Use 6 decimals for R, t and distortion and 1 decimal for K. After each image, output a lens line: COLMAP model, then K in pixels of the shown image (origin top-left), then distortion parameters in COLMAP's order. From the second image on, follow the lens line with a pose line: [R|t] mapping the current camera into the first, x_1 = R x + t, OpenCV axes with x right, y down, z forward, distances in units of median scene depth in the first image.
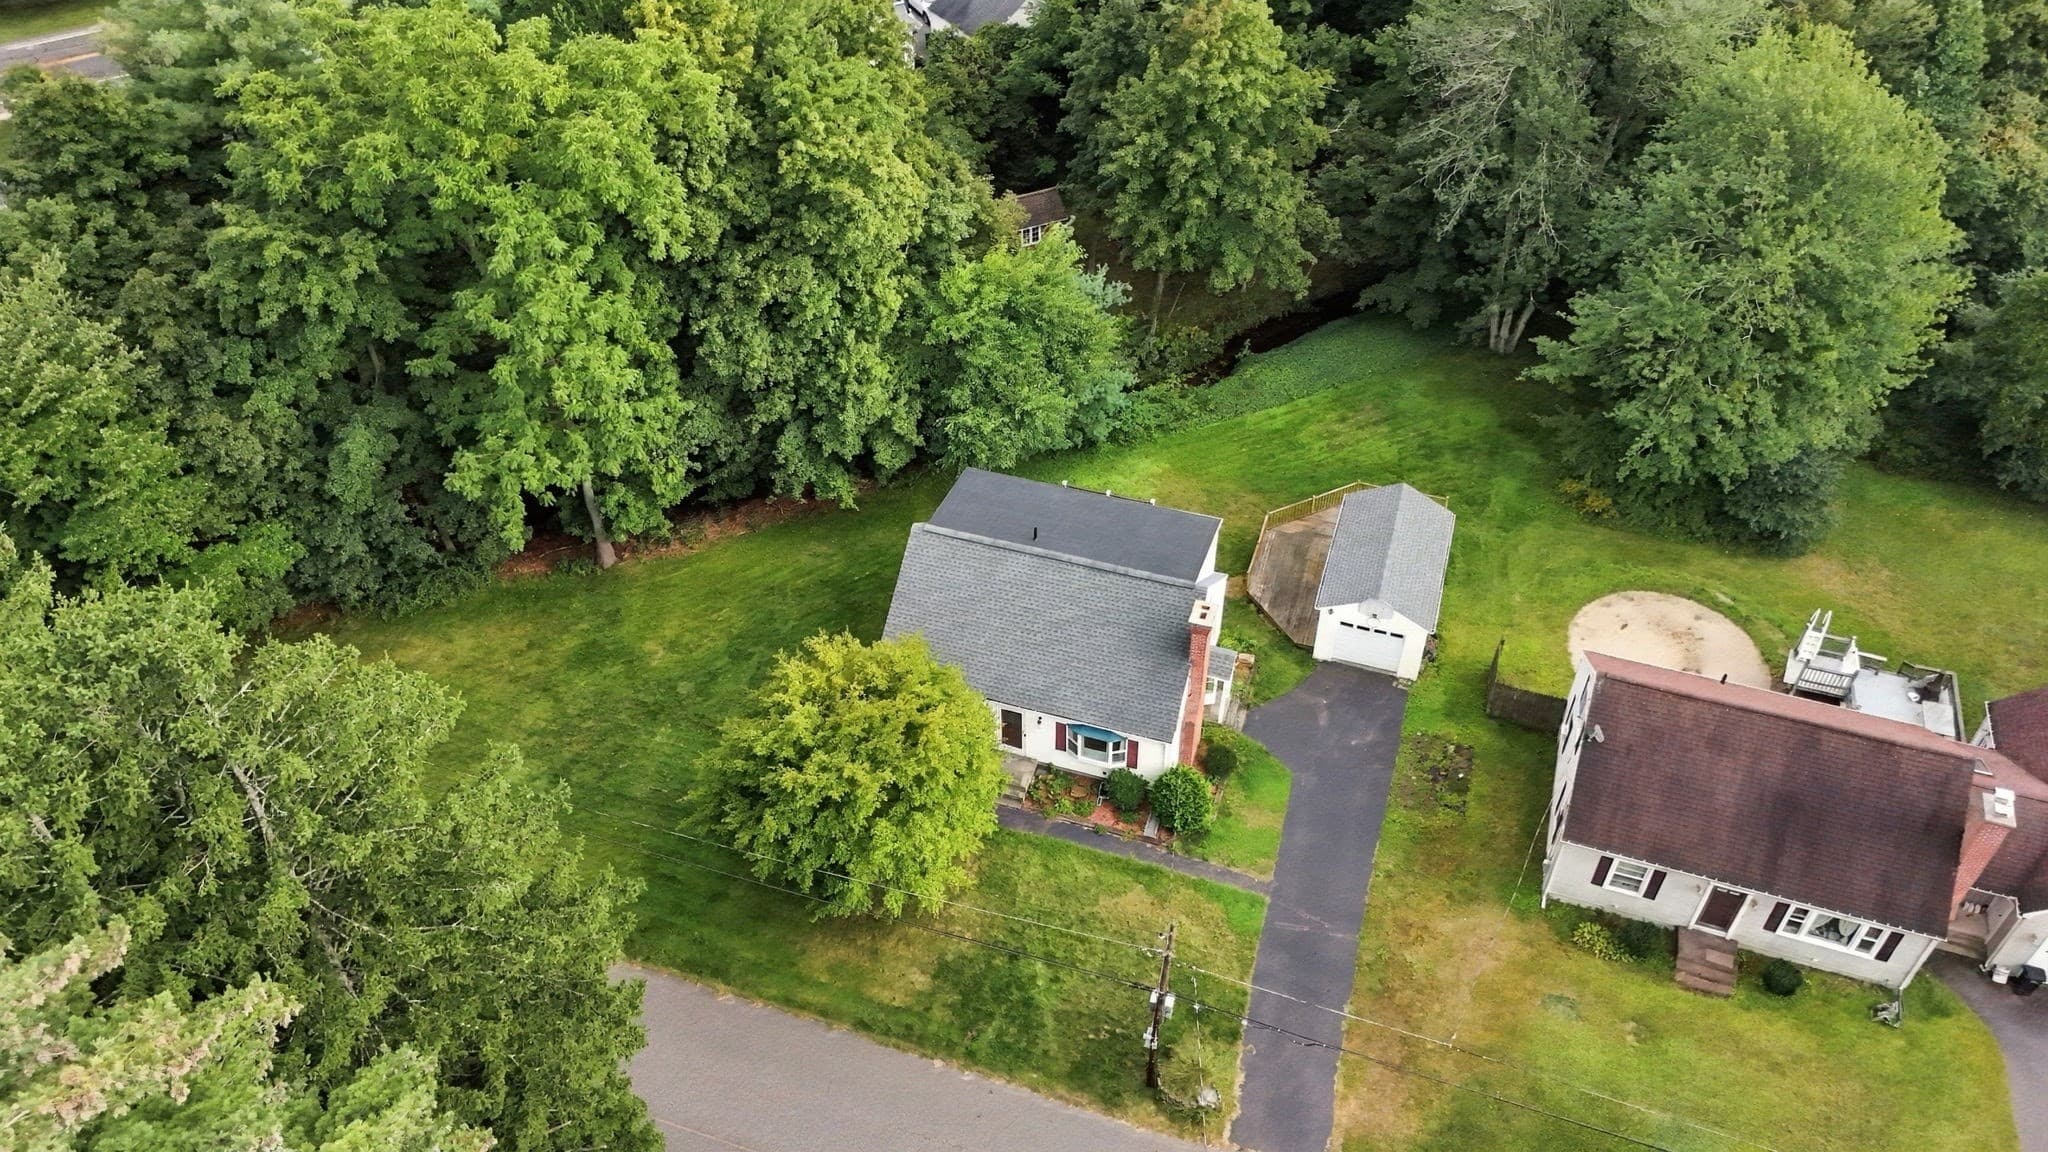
lens RADIAL K [[1513.6, 0, 1025.0], [0, 1513.6, 577.7], [0, 0, 1]] dist [0.050877, -0.038564]
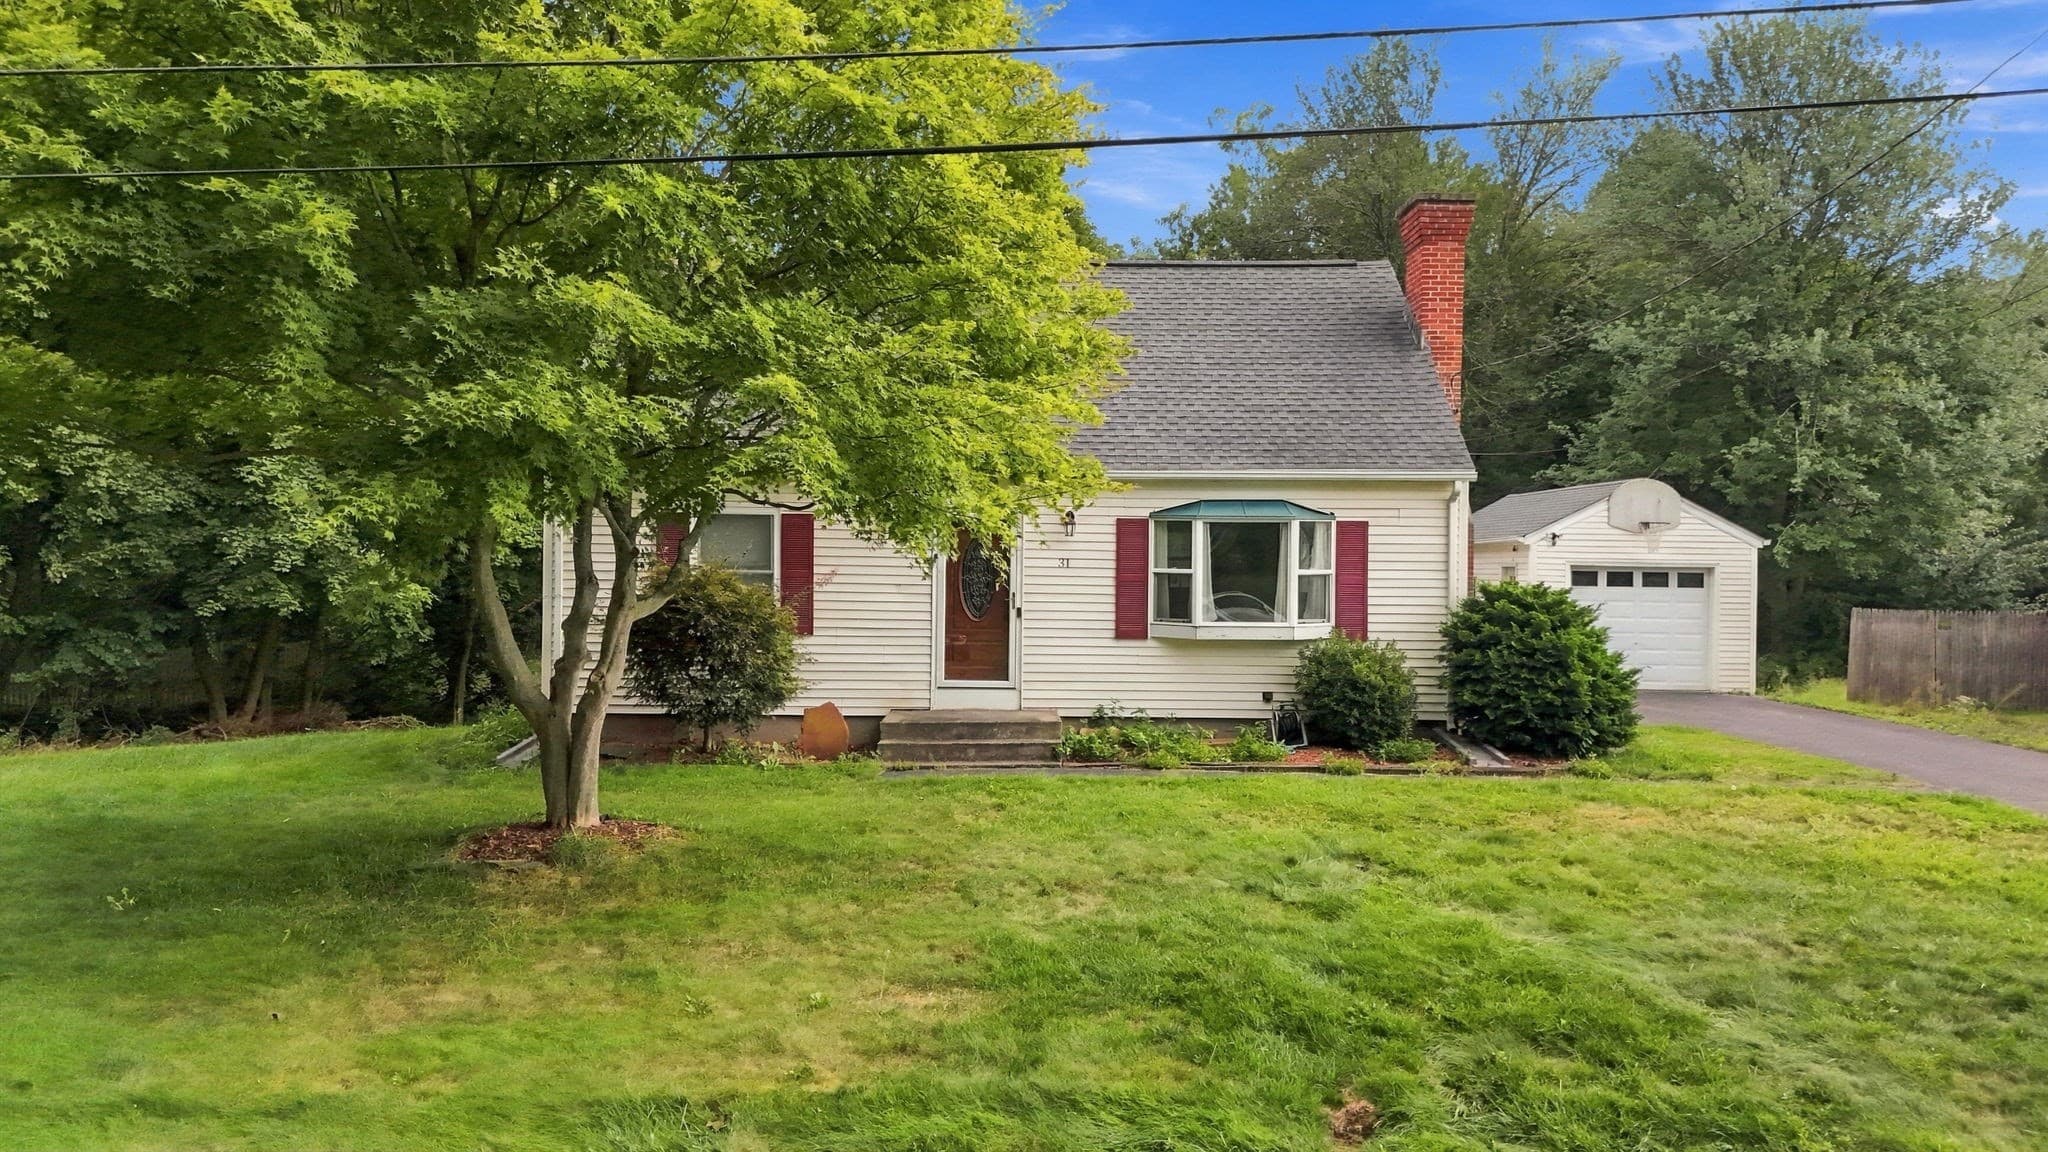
lens RADIAL K [[1507.2, 0, 1024.0], [0, 1507.2, 576.0], [0, 0, 1]] dist [0.061808, -0.055245]
pose [[0.949558, 0.012975, 0.313323, -0.101472], [0.200454, 0.743251, -0.638276, 0.304414], [-0.241159, 0.668887, 0.703159, 0.740592]]
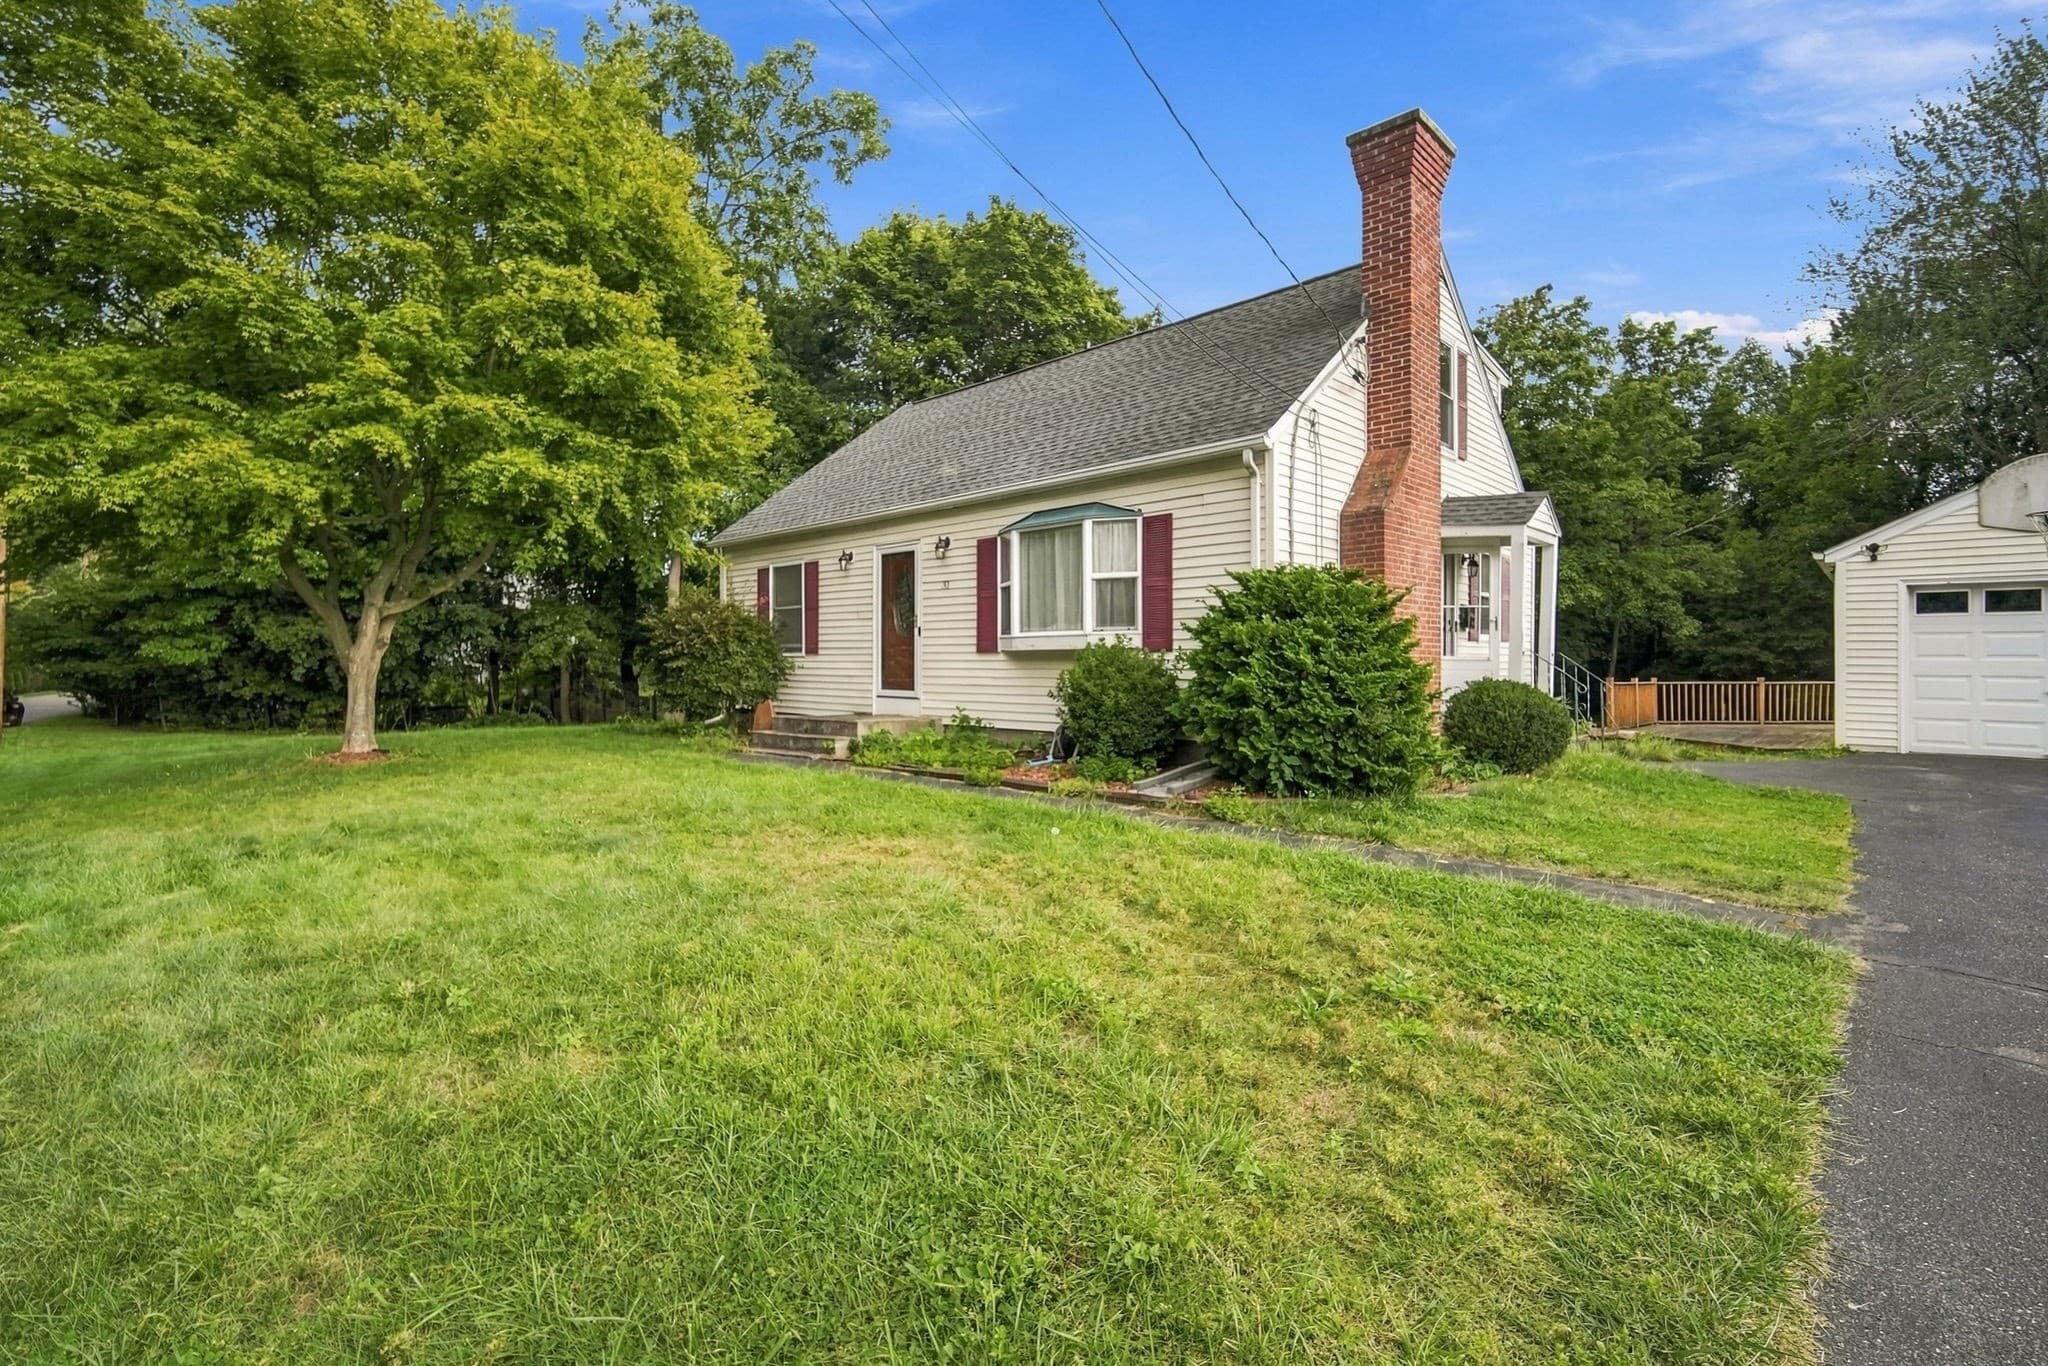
lens RADIAL K [[919.9, 0, 1024.3], [0, 919.9, 654.6], [0, 0, 1]] dist [-0.000015, 0.000333]
pose [[0.899205, 0.004452, -0.437505, 0.121858], [-0.304221, 0.725027, -0.617888, 0.238028], [0.314453, 0.688706, 0.653302, 0.839699]]
